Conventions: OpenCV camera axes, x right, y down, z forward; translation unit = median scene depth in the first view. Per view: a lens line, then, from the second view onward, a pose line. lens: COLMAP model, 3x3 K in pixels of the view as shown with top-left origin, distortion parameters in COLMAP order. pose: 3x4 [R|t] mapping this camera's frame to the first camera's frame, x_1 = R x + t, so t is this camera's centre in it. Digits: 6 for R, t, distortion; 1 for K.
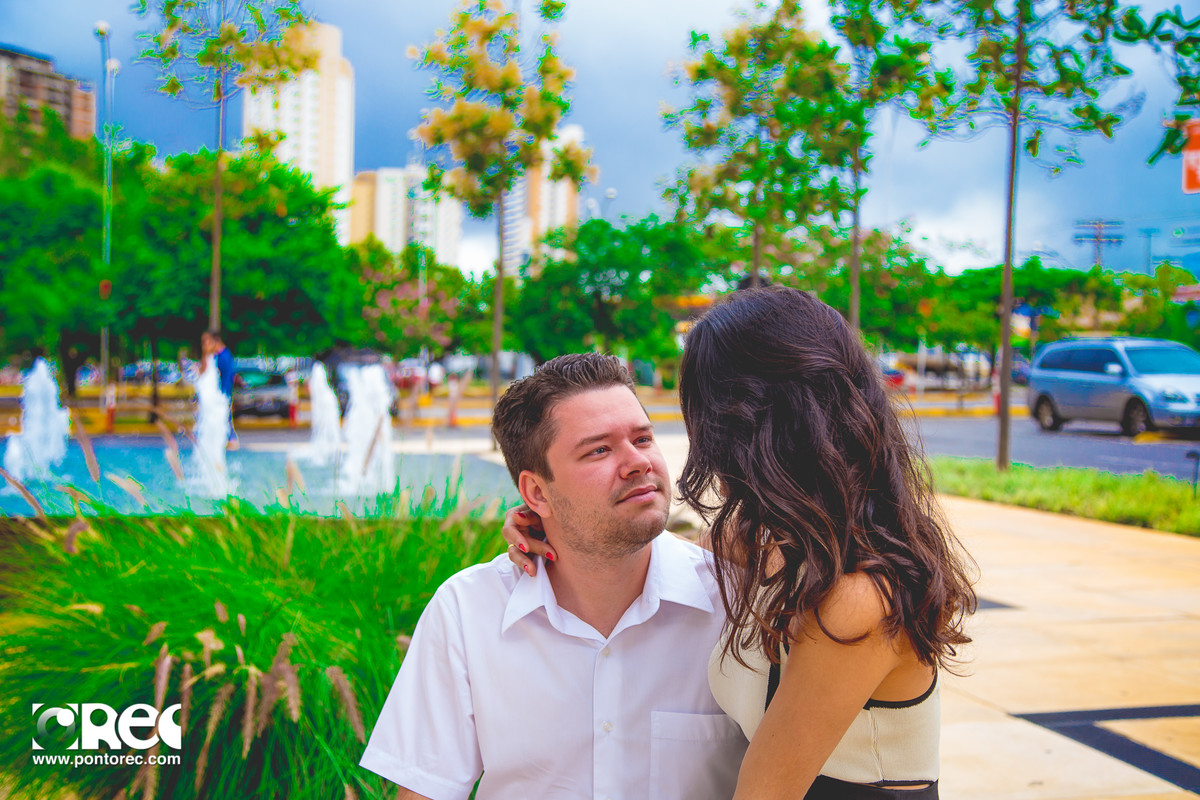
lens RADIAL K [[1662.7, 0, 600.0], [0, 1662.7, 400.0], [0, 0, 1]] dist [0.124202, 0.081504]
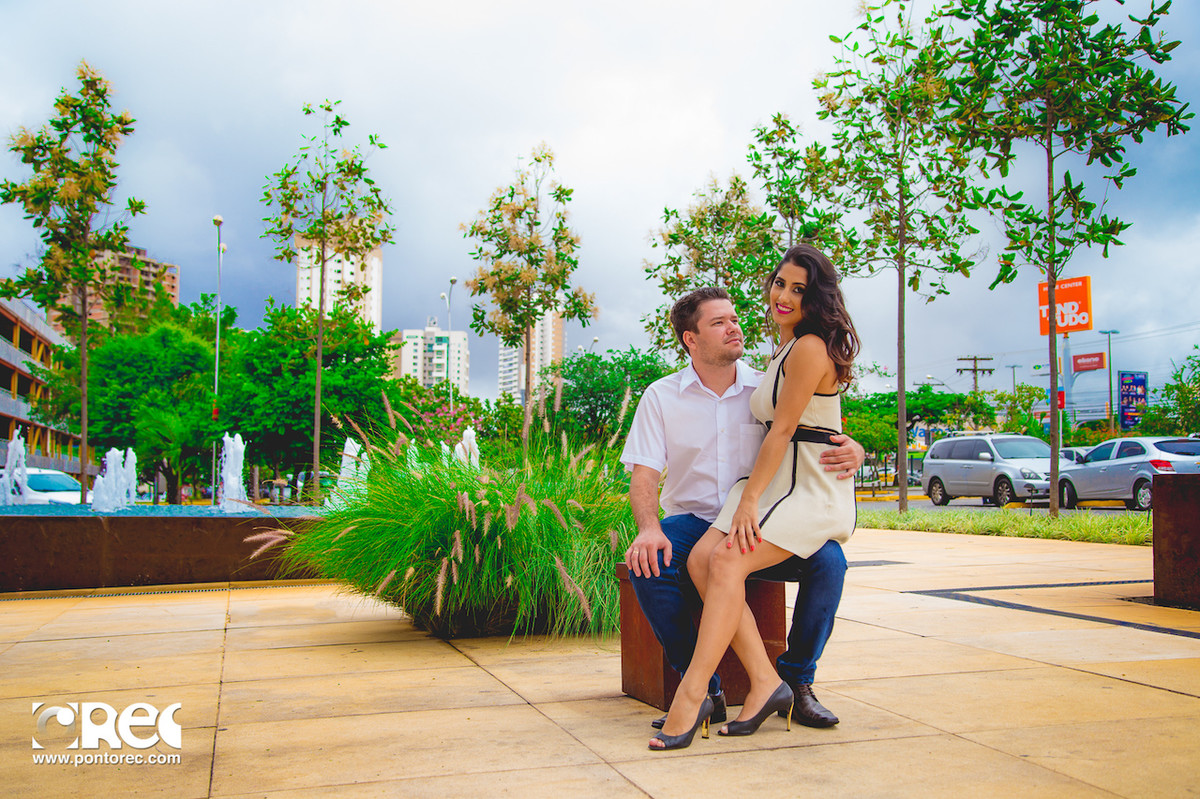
lens RADIAL K [[1371.9, 0, 600.0], [0, 1371.9, 399.5], [0, 0, 1]] dist [0.014954, 0.003679]
pose [[0.999681, -0.018411, 0.017273, -0.023058], [0.019814, 0.996191, -0.084918, 0.031674], [-0.015644, 0.085233, 0.996238, -0.110400]]
